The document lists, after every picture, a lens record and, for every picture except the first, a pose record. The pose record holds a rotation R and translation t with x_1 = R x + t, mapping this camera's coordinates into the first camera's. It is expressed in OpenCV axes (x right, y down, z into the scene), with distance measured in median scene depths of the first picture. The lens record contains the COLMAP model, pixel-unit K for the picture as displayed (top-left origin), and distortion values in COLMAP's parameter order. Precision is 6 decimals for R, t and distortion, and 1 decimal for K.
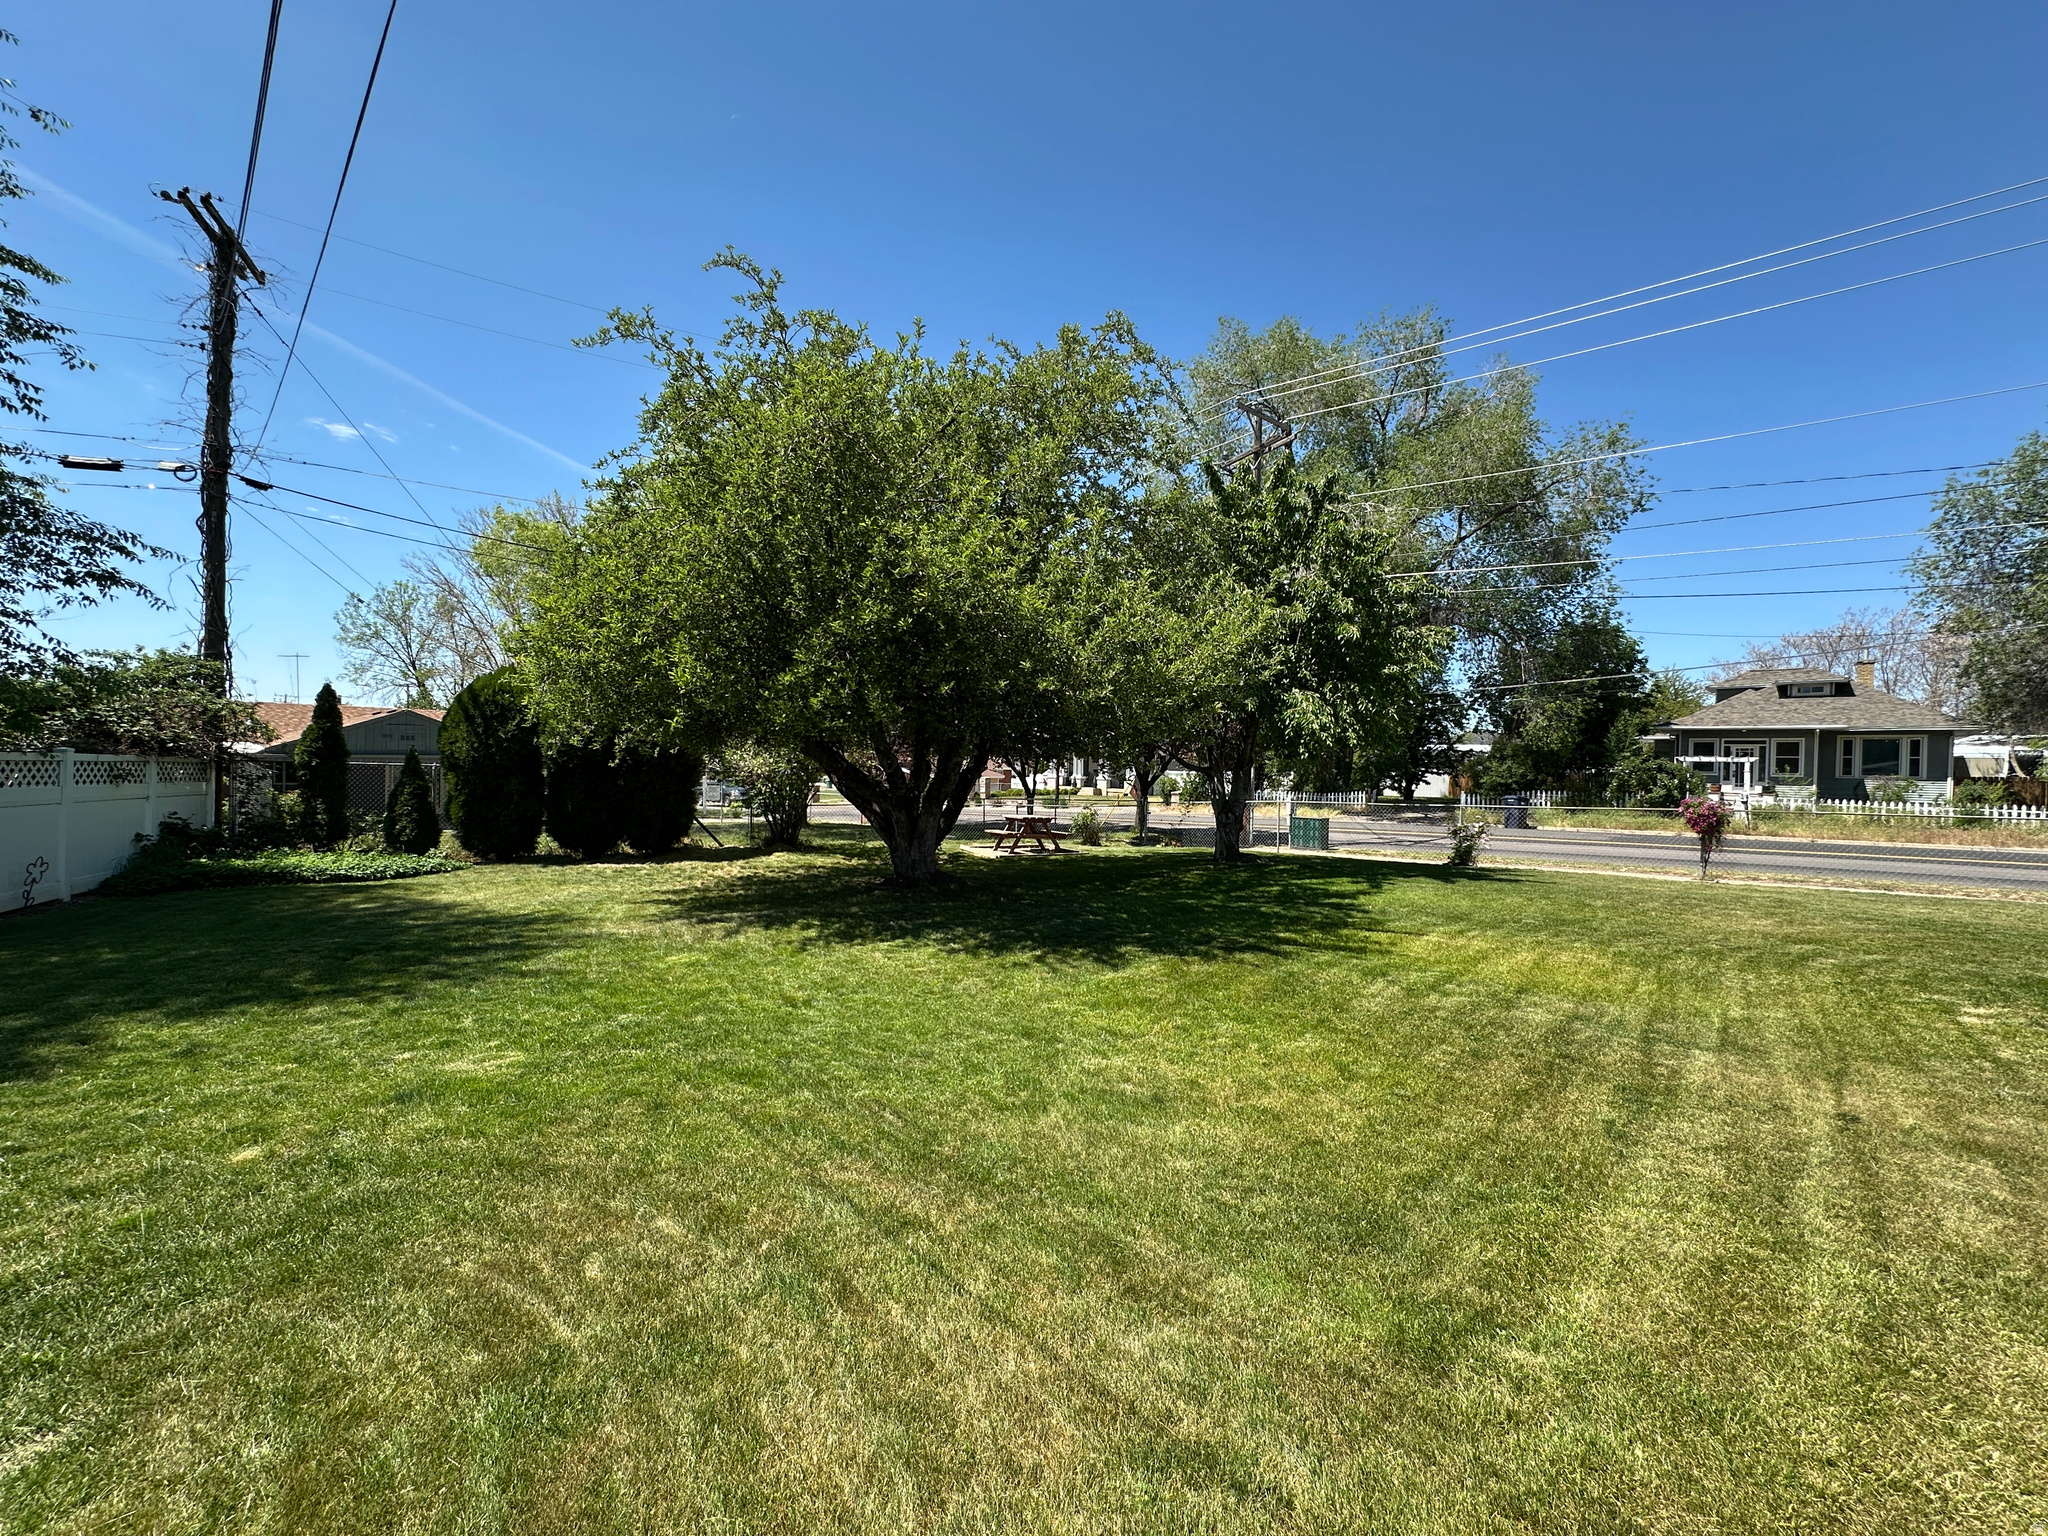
lens RADIAL K [[815.1, 0, 1023.4], [0, 815.1, 770.7], [0, 0, 1]] dist [0.001056, 0.000102]
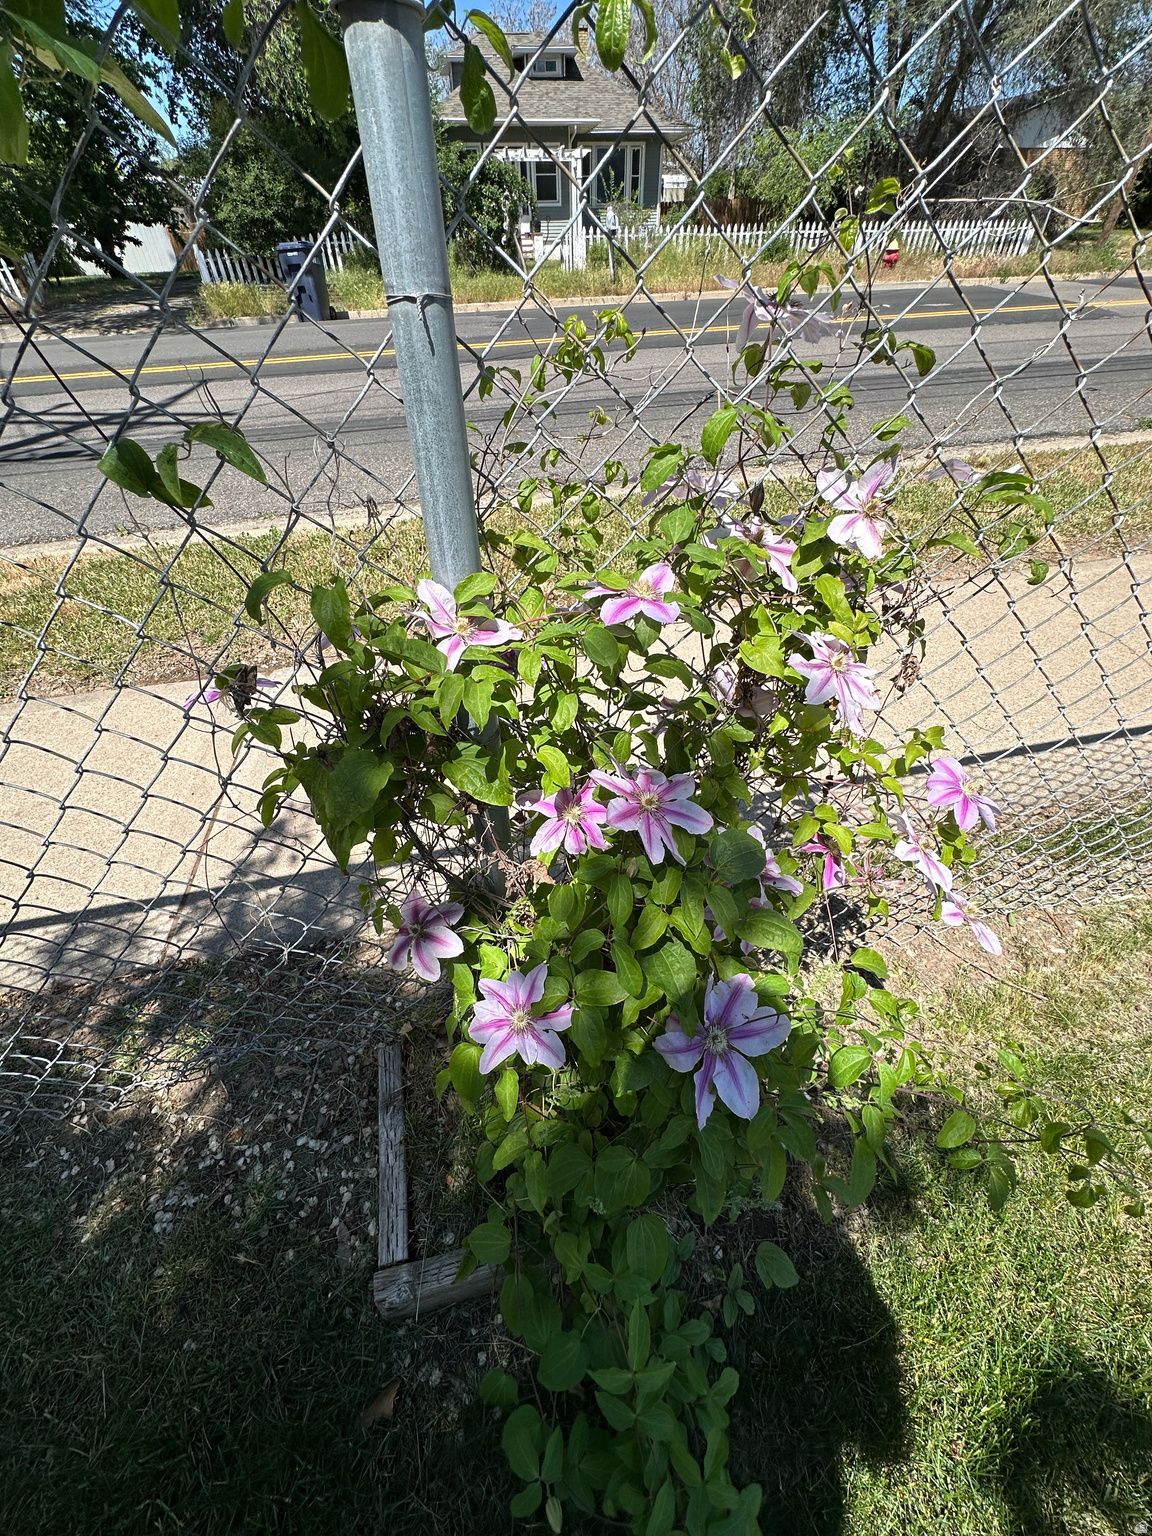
lens RADIAL K [[611.3, 0, 579.6], [0, 611.3, 766.0], [0, 0, 1]] dist [0.001056, 0.000102]
pose [[0.580818, -0.553777, 0.596642, 0.183465], [0.037332, 0.750294, 0.660049, 0.018931], [-0.813177, -0.361095, 0.456458, 0.348943]]
